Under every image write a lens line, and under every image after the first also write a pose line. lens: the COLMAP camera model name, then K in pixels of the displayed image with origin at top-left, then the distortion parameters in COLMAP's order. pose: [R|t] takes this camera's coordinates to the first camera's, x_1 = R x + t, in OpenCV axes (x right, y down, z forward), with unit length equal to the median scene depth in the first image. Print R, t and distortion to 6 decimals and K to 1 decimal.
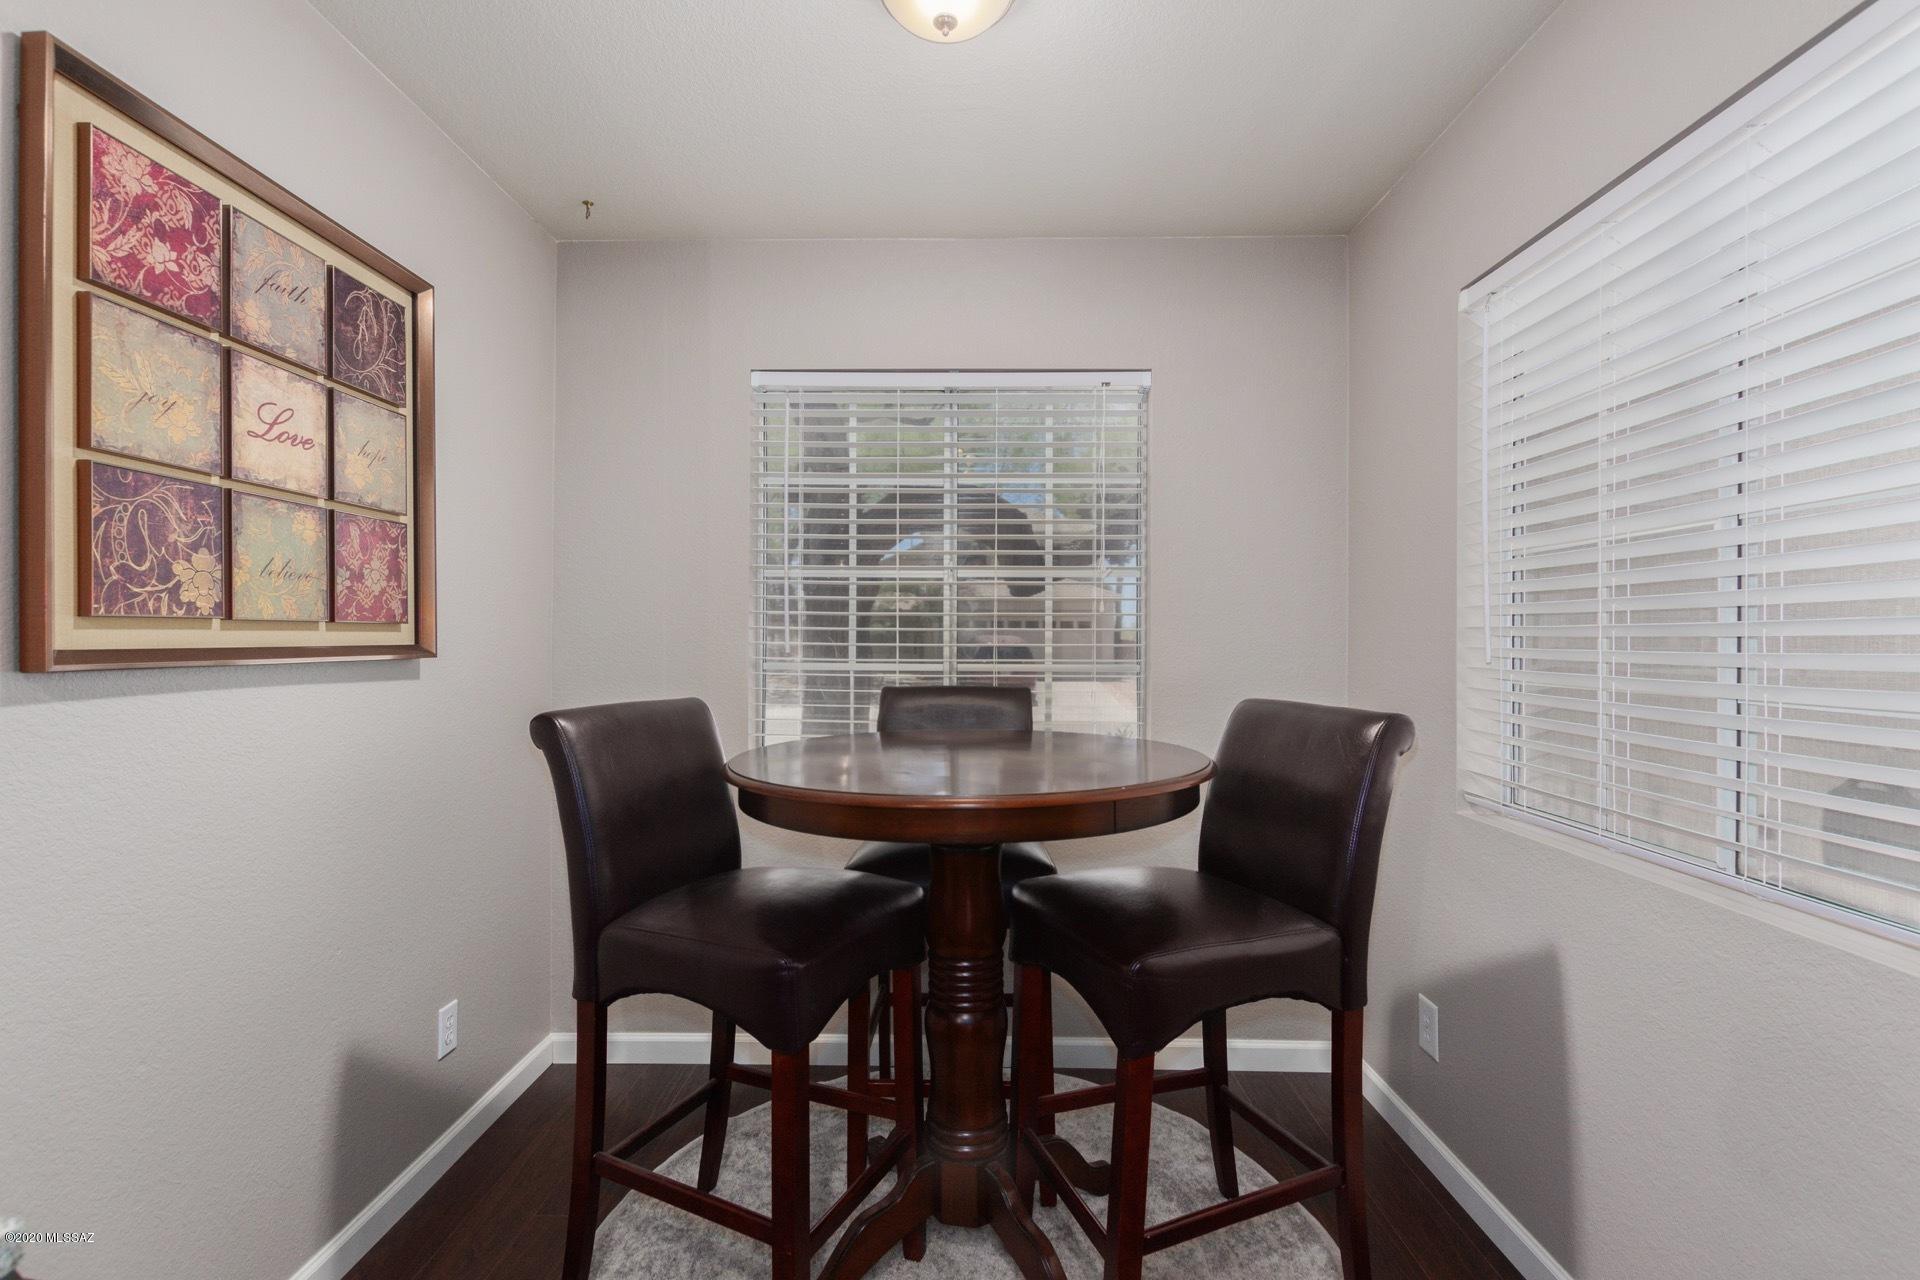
lens RADIAL K [[896.7, 0, 959.6], [0, 896.7, 642.3], [0, 0, 1]] dist [0.000560, 0.000796]
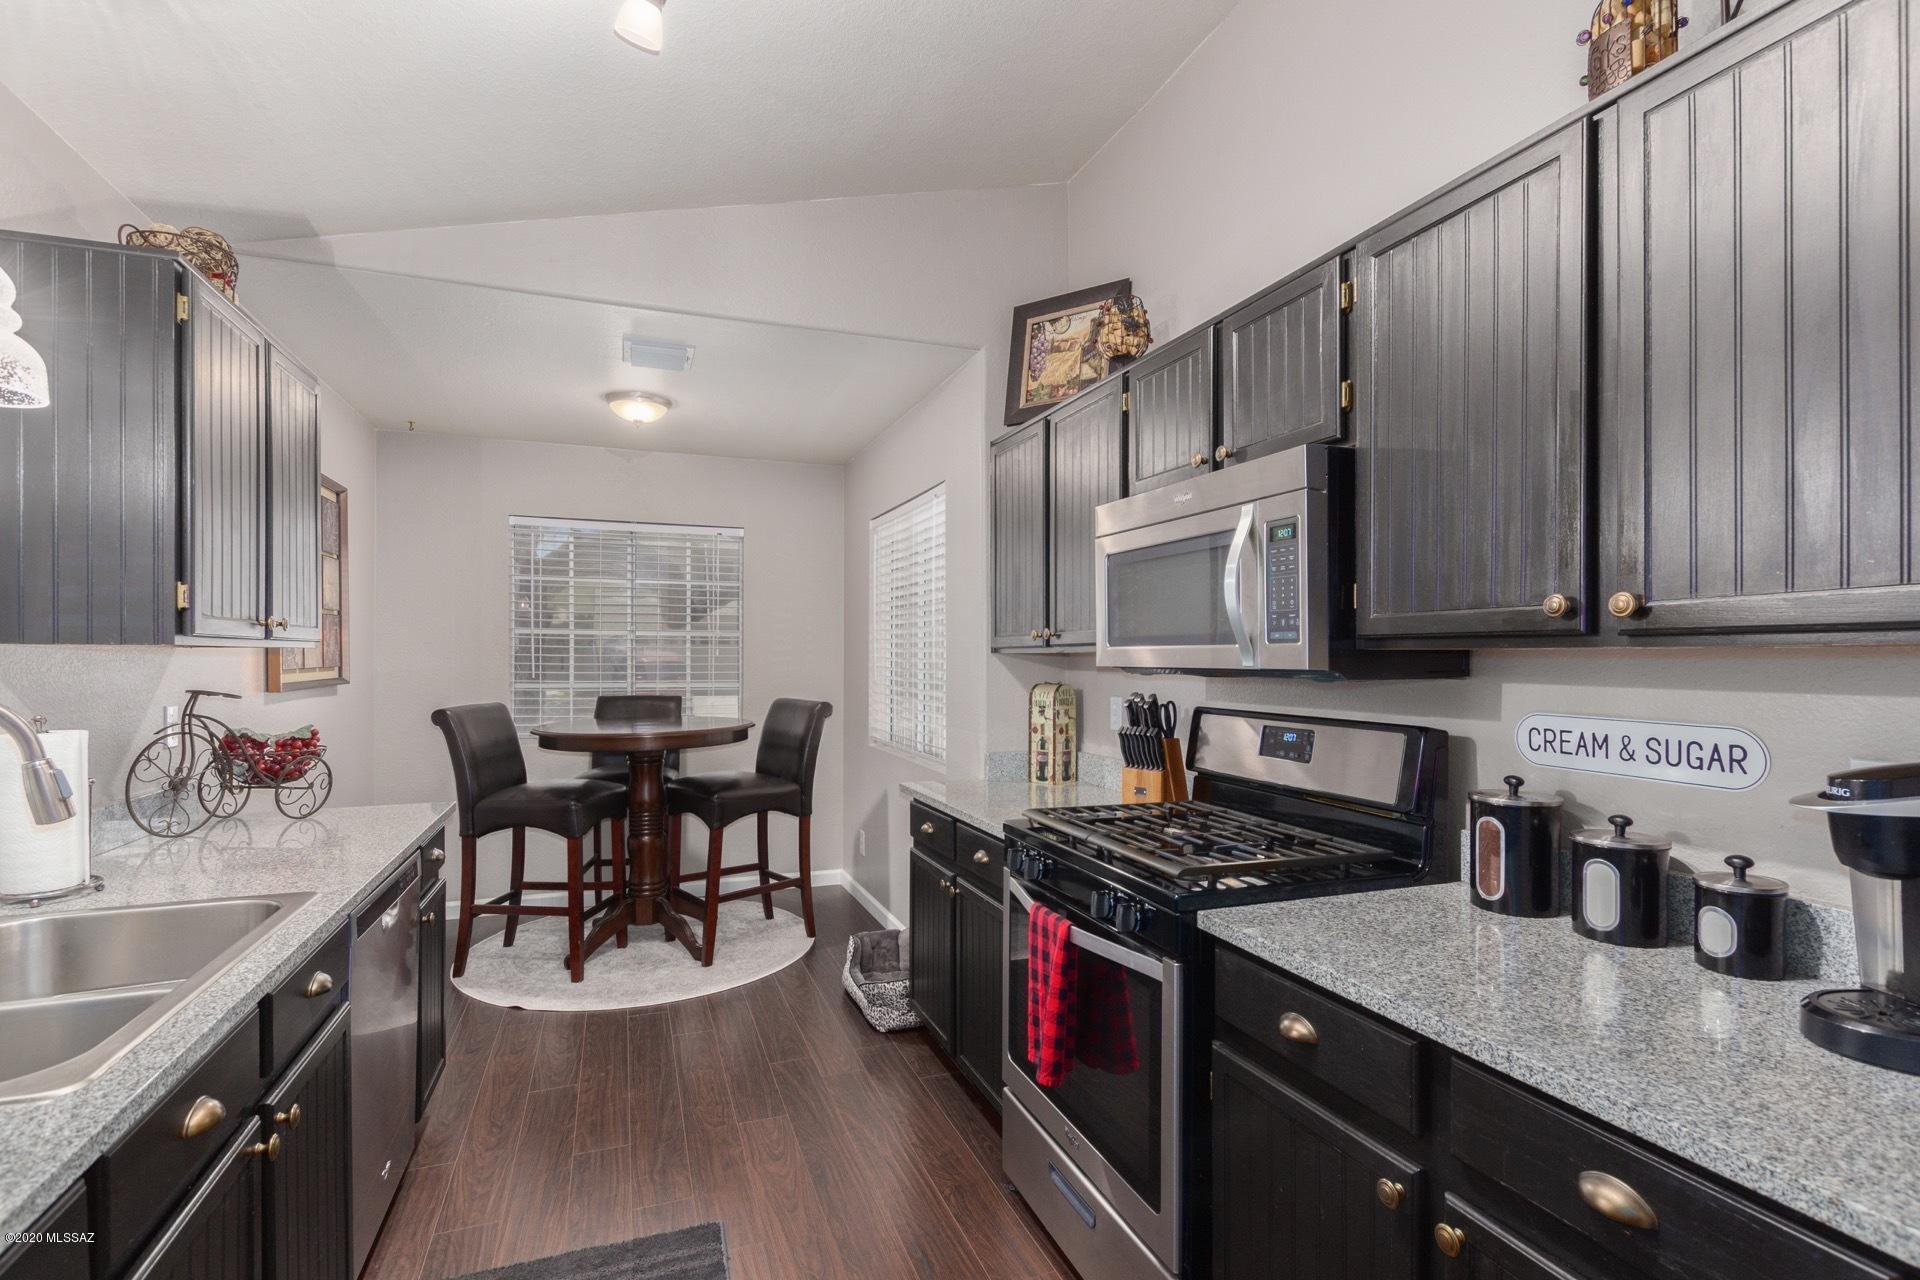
lens RADIAL K [[896.7, 0, 964.7], [0, 896.7, 644.0], [0, 0, 1]] dist [0.000560, 0.000796]
pose [[0.927863, 0.001691, 0.372918, -0.086201], [0.004326, 0.999874, -0.015299, -0.035708], [-0.372897, 0.015809, 0.927738, -1.316142]]
